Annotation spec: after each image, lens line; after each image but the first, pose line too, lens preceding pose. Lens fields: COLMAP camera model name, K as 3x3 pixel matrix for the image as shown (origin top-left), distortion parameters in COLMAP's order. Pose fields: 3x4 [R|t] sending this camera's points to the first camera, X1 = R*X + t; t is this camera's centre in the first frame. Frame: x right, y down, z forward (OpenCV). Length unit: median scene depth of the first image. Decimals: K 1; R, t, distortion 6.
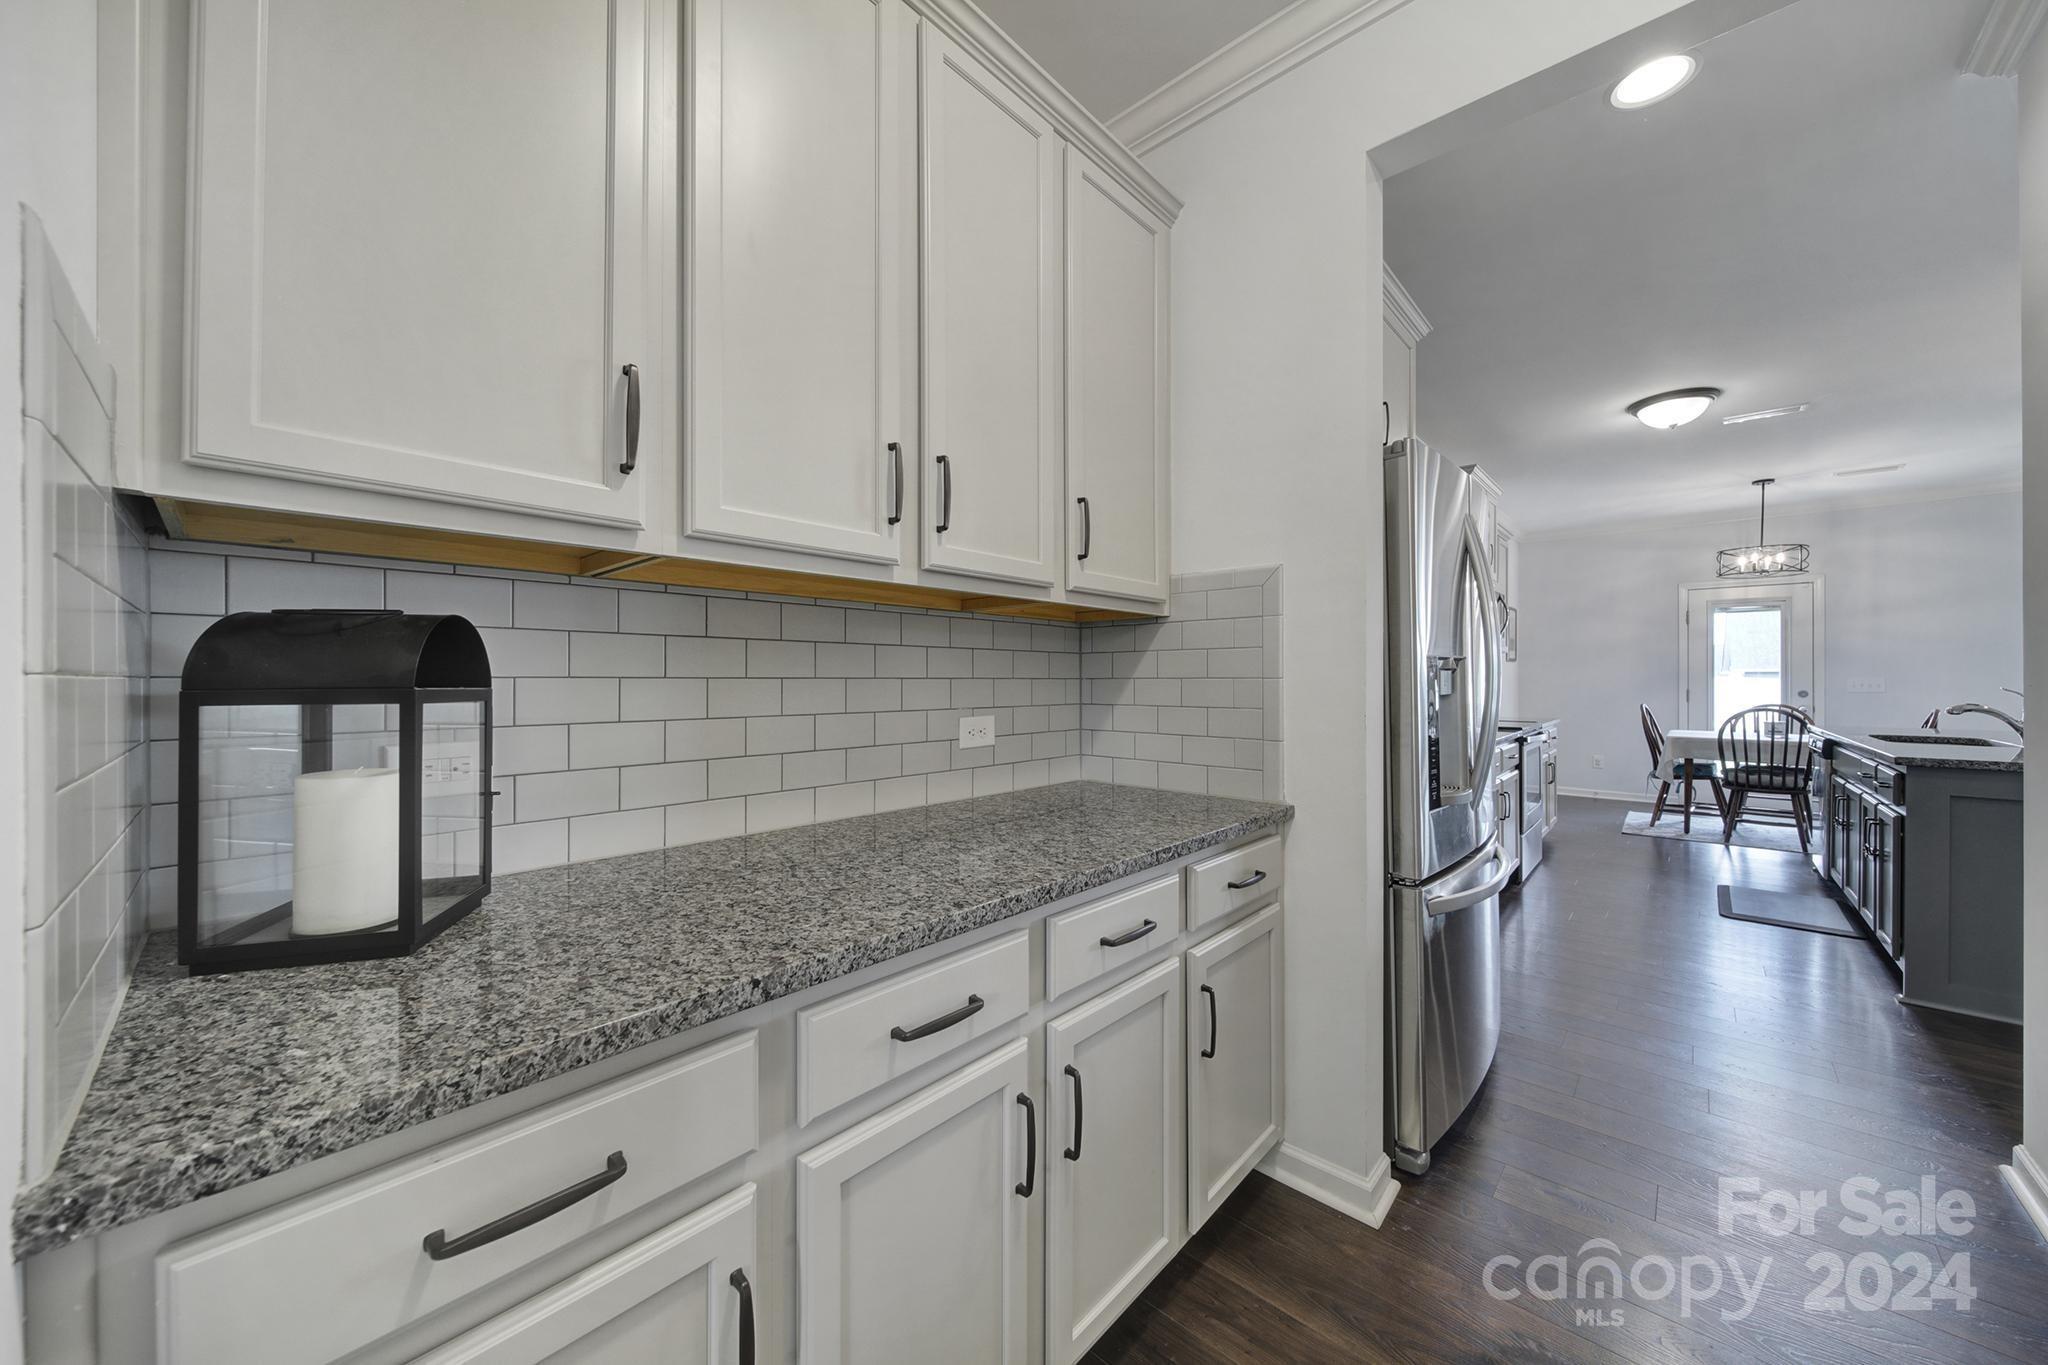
lens RADIAL K [[743.1, 0, 1018.8], [0, 743.1, 672.7], [0, 0, 1]] dist [-0.000737, -0.000149]
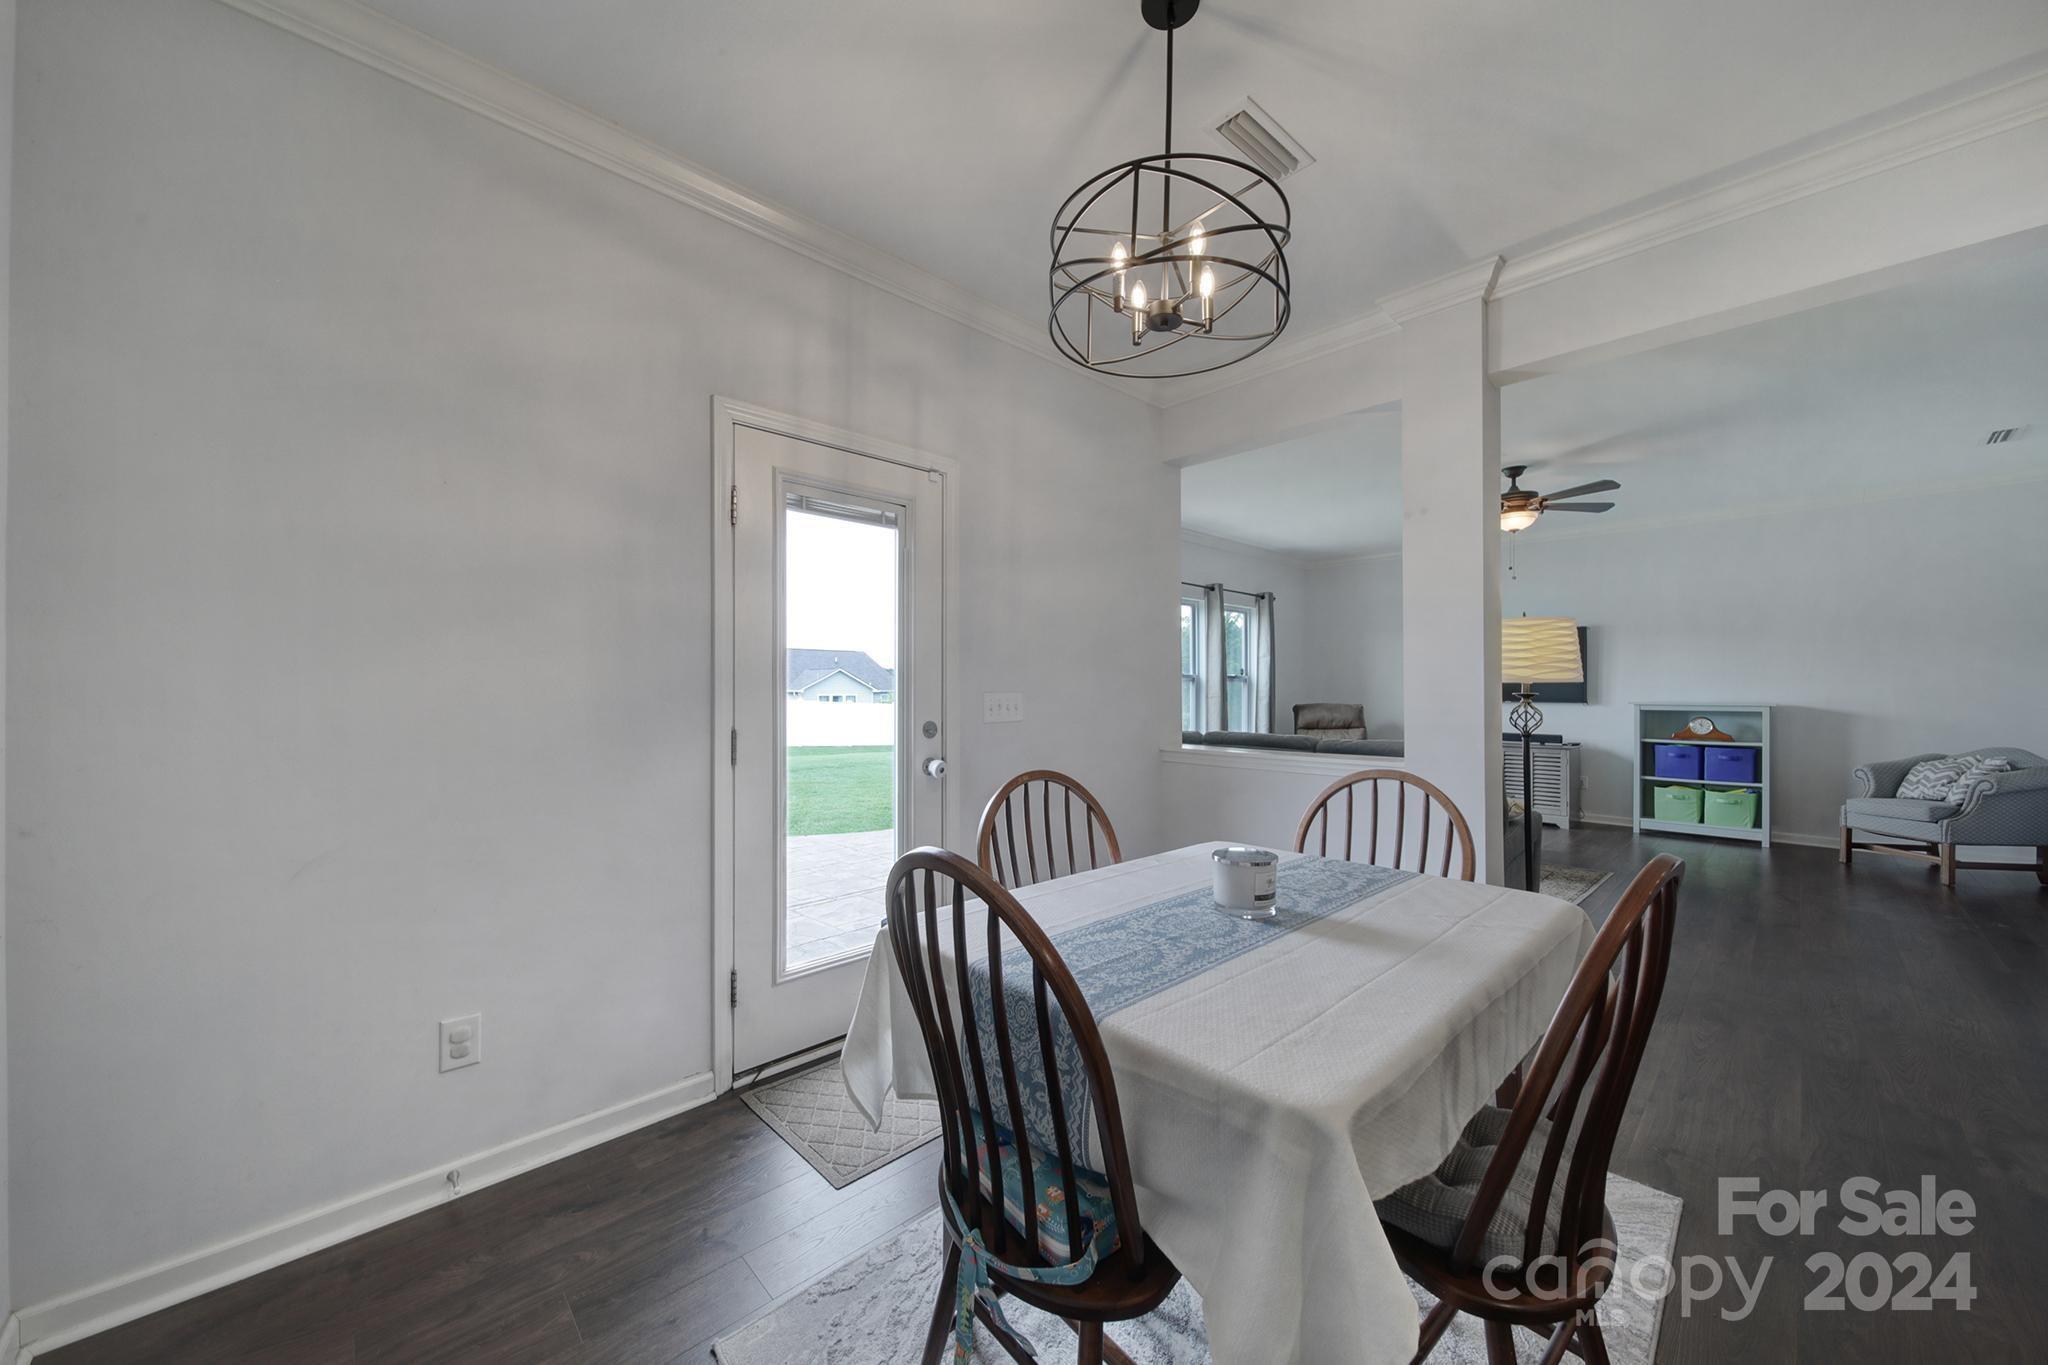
lens RADIAL K [[735.4, 0, 1013.8], [0, 735.4, 687.9], [0, 0, 1]] dist [-0.002632, -0.000608]
pose [[0.081113, -0.000638, 0.996705, 0.731763], [-0.005531, 0.999984, 0.001090, 0.003981], [-0.996690, -0.005601, 0.081108, 1.054613]]
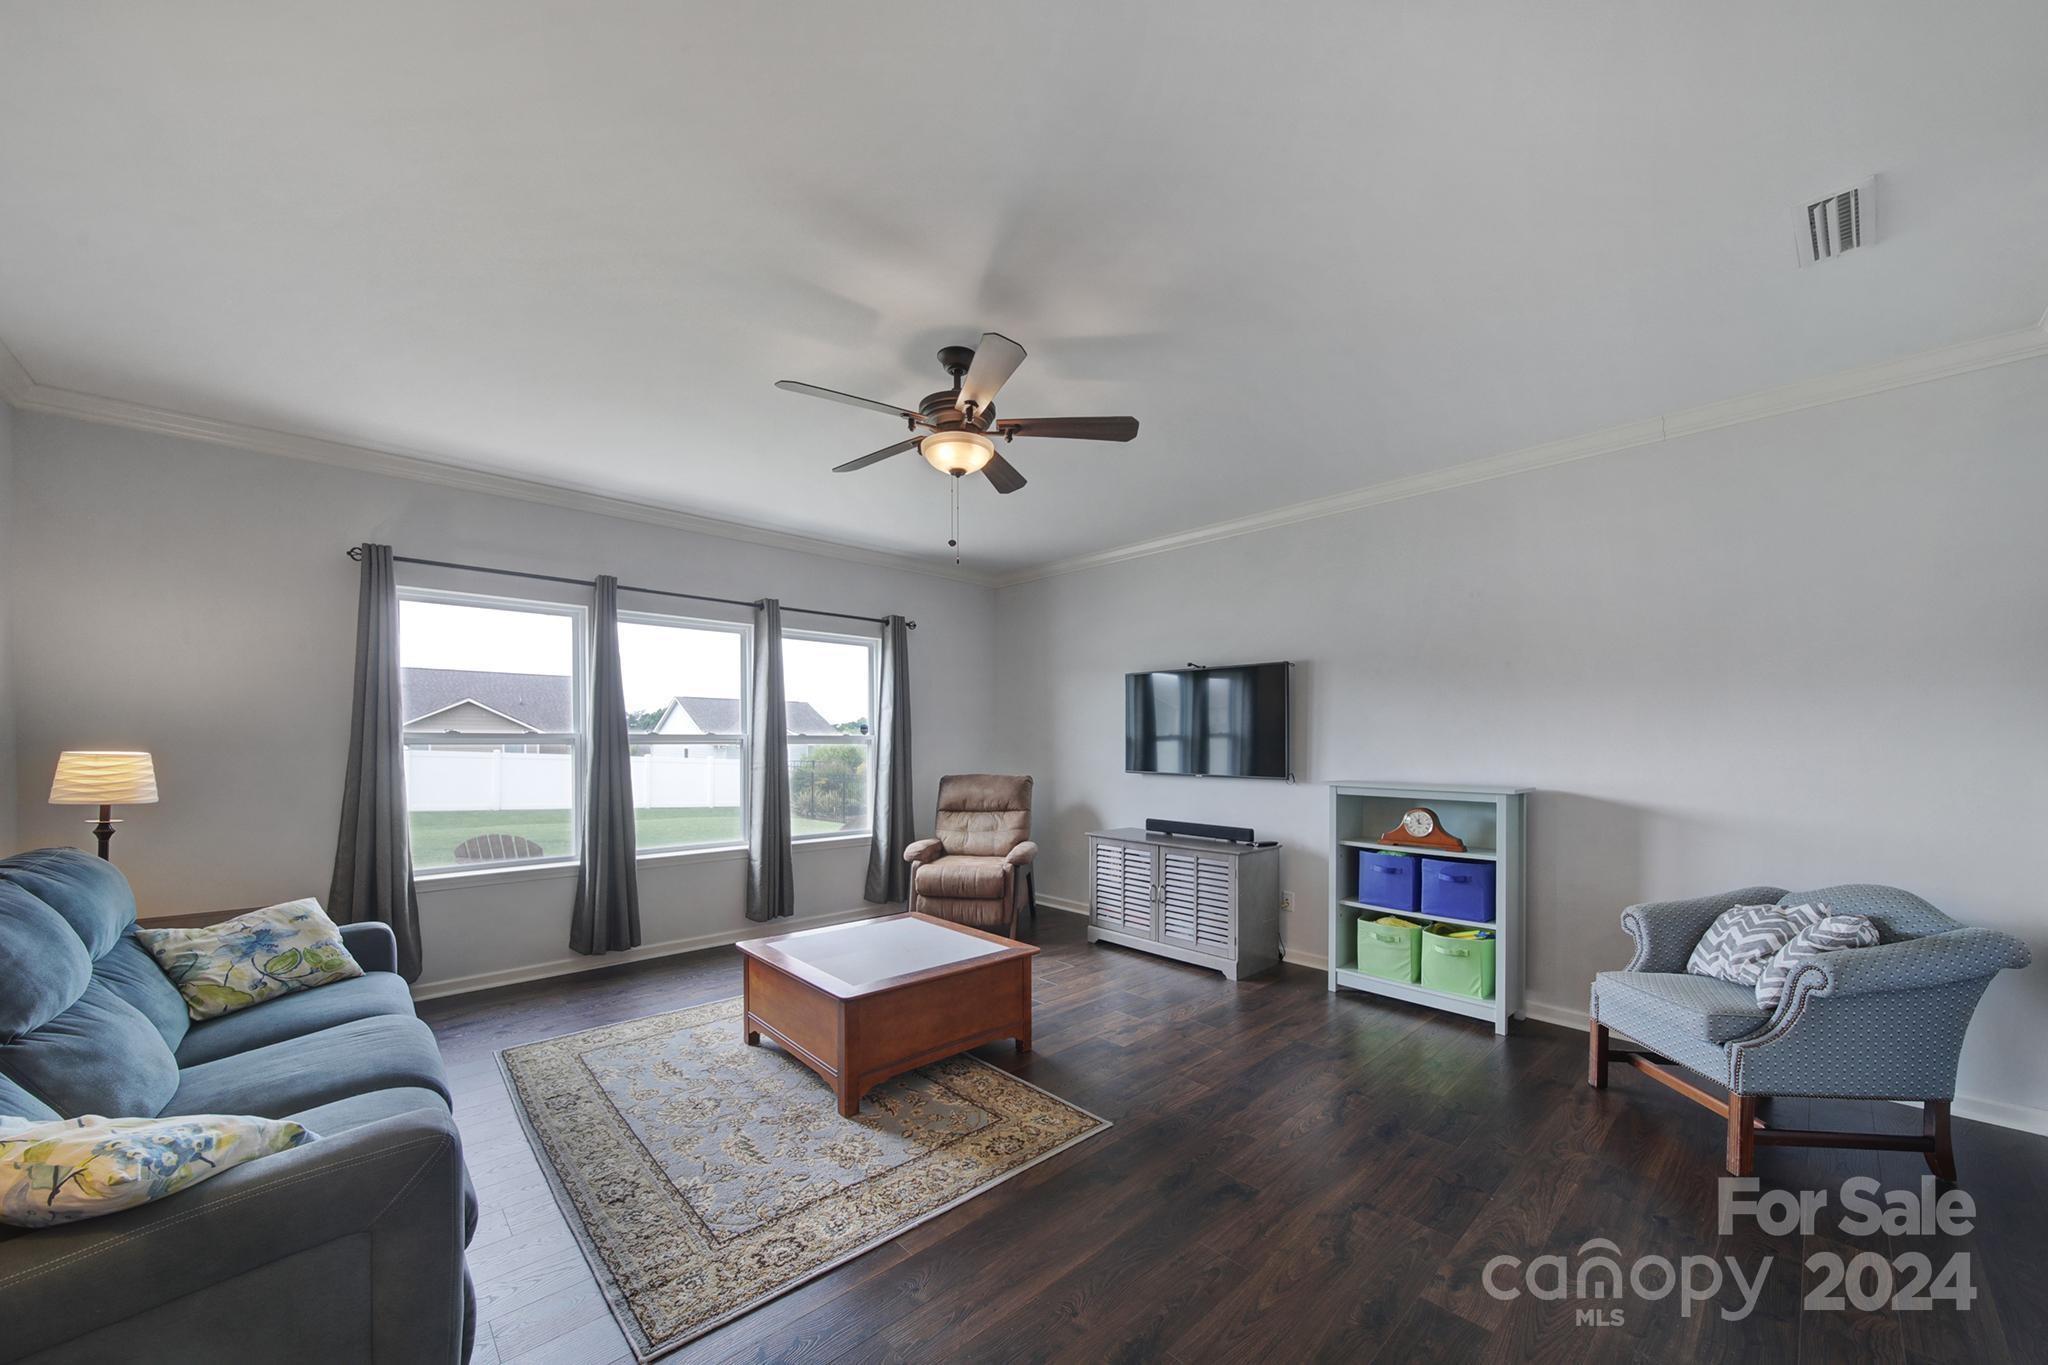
lens RADIAL K [[744.8, 0, 1007.4], [0, 744.8, 747.1], [0, 0, 1]] dist [-0.000010, -0.004443]
pose [[0.091387, -0.010975, 0.995755, 1.187108], [-0.006942, 0.999908, 0.011658, -0.016735], [-0.995791, -0.007978, 0.091302, 0.451079]]
